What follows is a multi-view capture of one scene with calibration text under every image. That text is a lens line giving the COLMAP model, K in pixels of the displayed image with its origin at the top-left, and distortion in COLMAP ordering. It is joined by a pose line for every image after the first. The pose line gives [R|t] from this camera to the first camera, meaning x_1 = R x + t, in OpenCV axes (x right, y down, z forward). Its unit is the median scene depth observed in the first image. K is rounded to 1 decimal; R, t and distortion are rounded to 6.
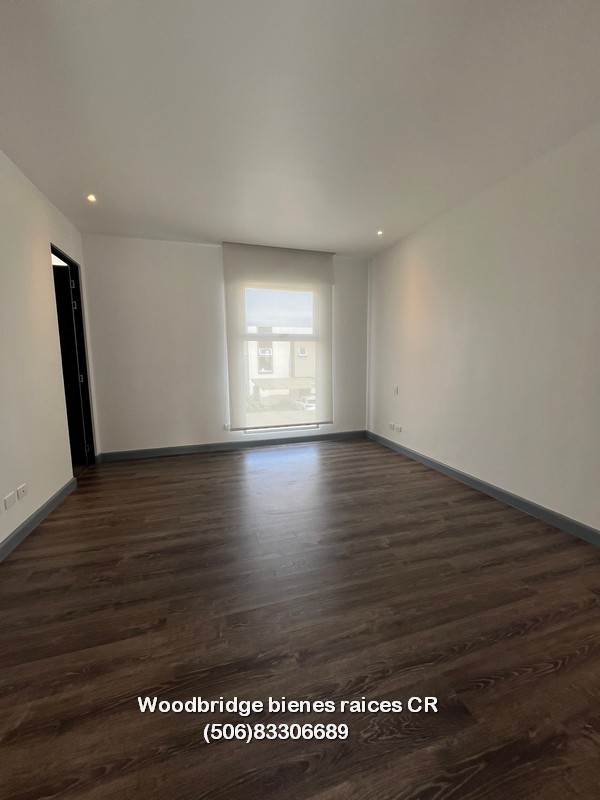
lens RADIAL K [[321.1, 0, 300.0], [0, 321.1, 400.0], [0, 0, 1]] dist [0.001051, 0.000058]
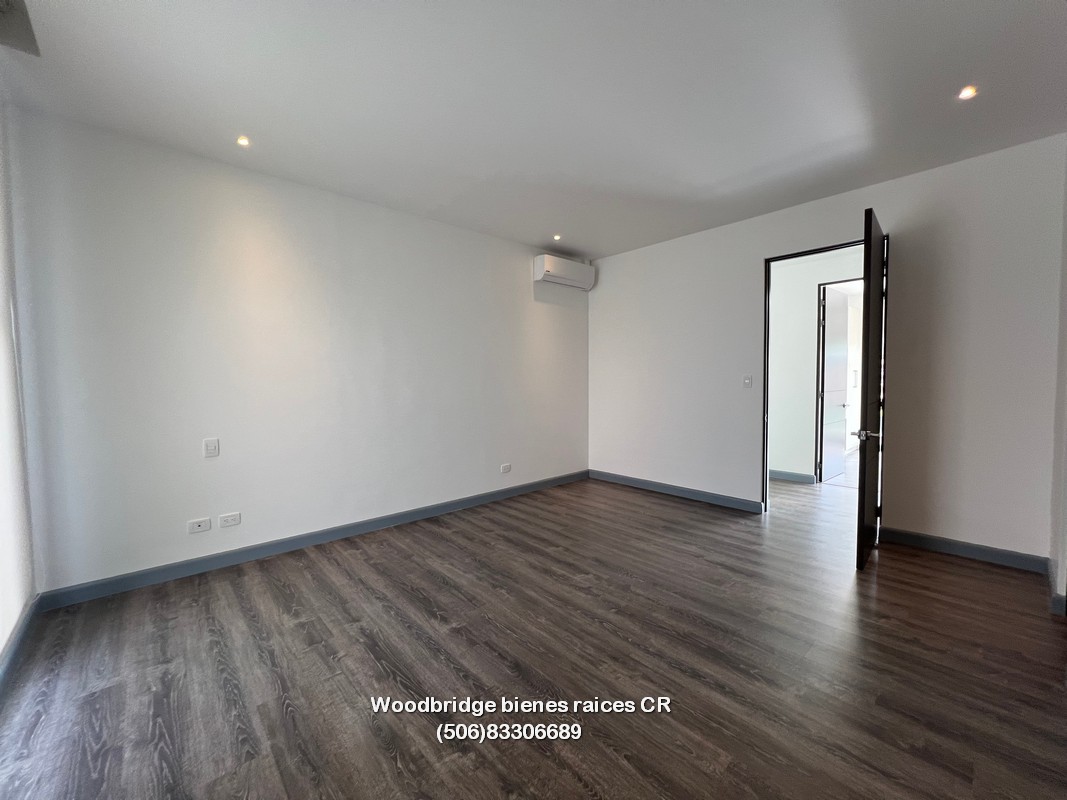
lens RADIAL K [[428.3, 0, 530.1], [0, 428.3, 398.1], [0, 0, 1]] dist [0.001051, 0.000058]
pose [[-0.428194, -0.027149, 0.903279, -0.781383], [0.128450, 0.987571, 0.090573, -0.159656], [-0.894512, 0.154809, -0.419384, 1.261236]]
